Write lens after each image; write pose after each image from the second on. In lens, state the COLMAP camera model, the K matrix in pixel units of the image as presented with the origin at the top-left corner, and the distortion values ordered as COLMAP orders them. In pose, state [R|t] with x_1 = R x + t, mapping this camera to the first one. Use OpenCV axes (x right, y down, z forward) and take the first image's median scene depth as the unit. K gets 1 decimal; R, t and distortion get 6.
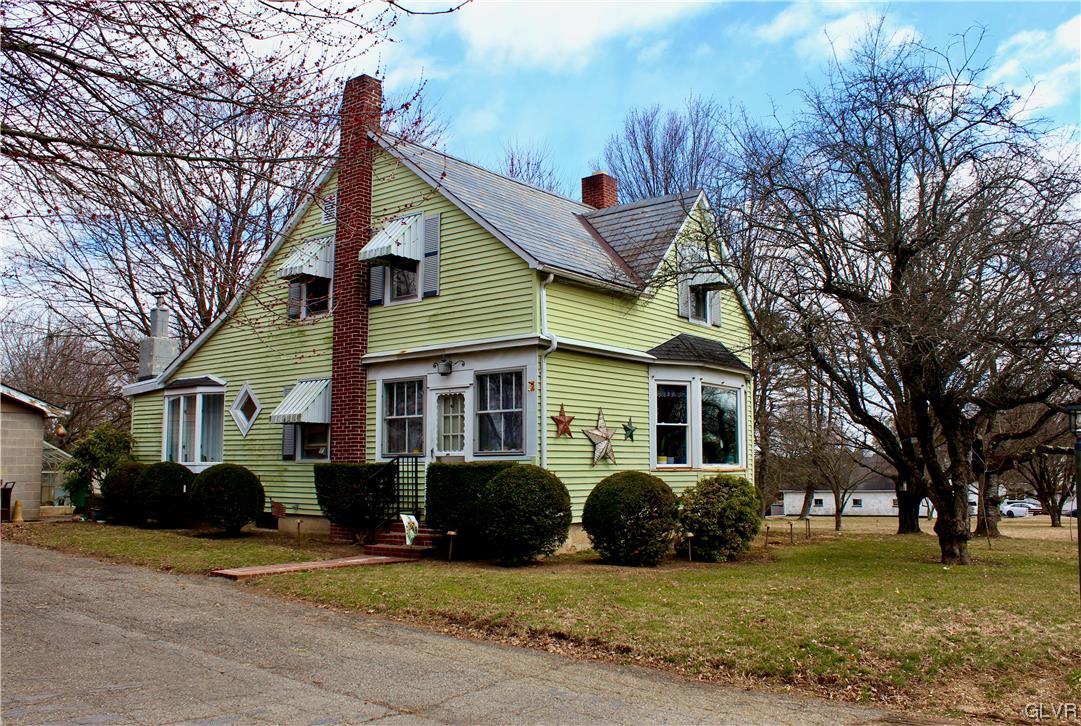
lens RADIAL K [[919.1, 0, 534.7], [0, 919.1, 361.2], [0, 0, 1]] dist [-0.120771, 0.093790]
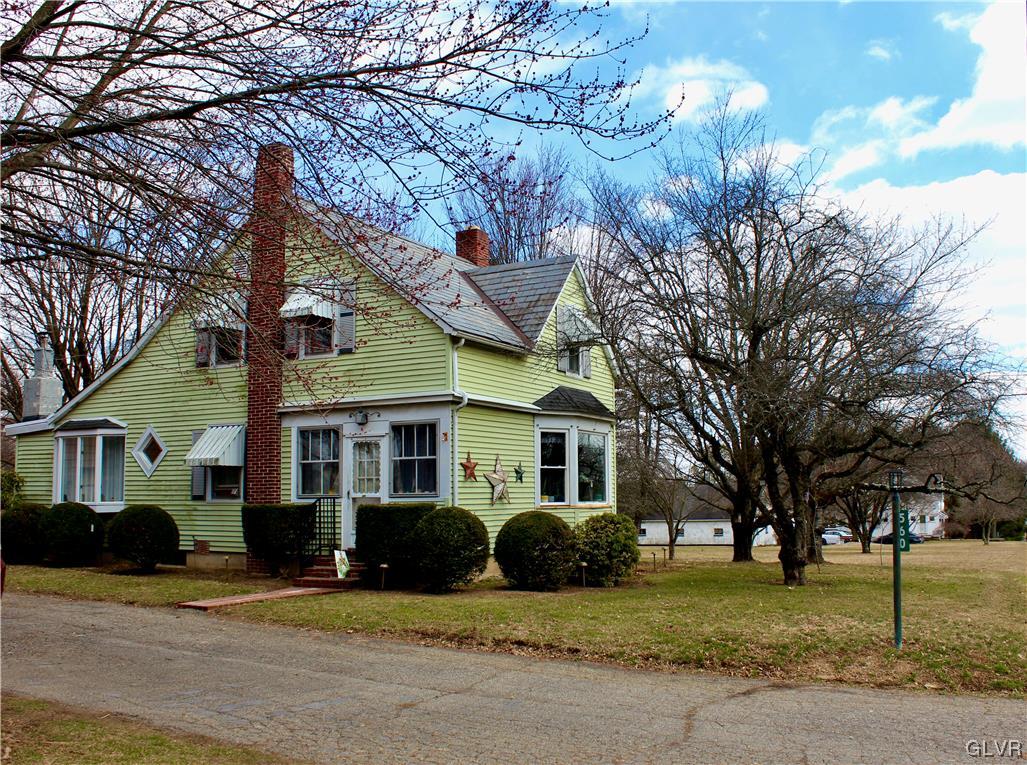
lens RADIAL K [[966.9, 0, 508.6], [0, 966.9, 383.4], [0, 0, 1]] dist [-0.096289, -0.010525]
pose [[0.985312, 0.013269, 0.170246, -0.118469], [-0.013102, 0.999912, -0.002105, -0.034041], [-0.170259, -0.000156, 0.985399, -0.181032]]
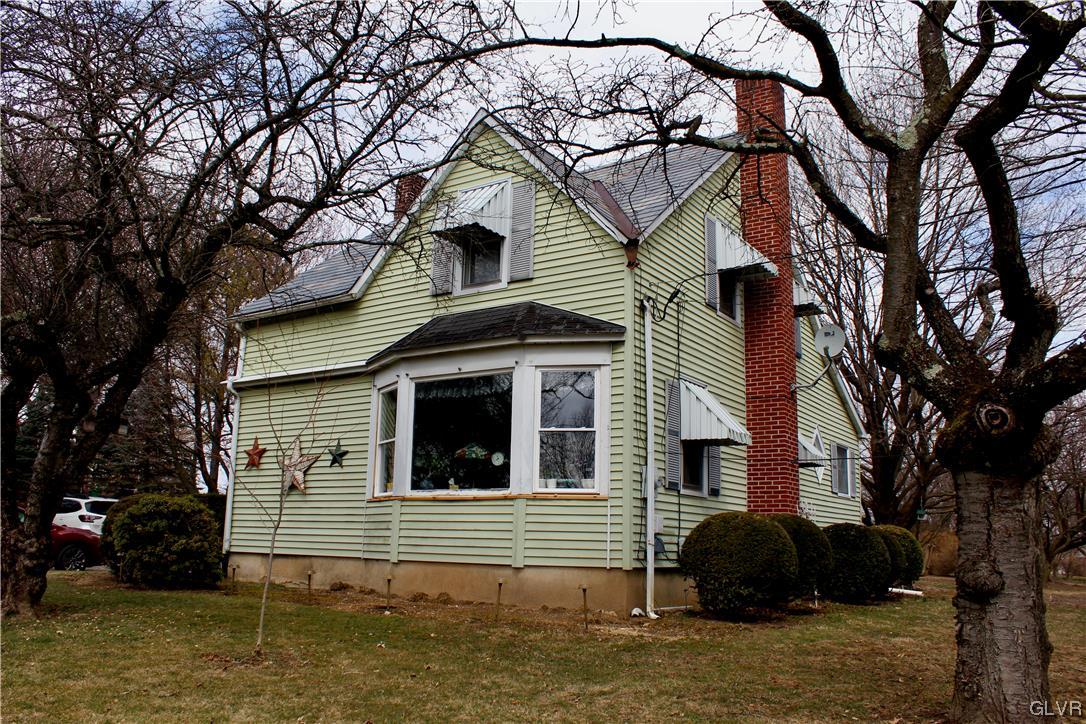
lens RADIAL K [[900.8, 0, 542.8], [0, 900.8, 362.0], [0, 0, 1]] dist [-0.125817, 0.040094]
pose [[0.086874, -0.194449, -0.977058, 0.996141], [0.095011, 0.977913, -0.186171, 0.170175], [0.991678, -0.076658, 0.103430, 1.141999]]
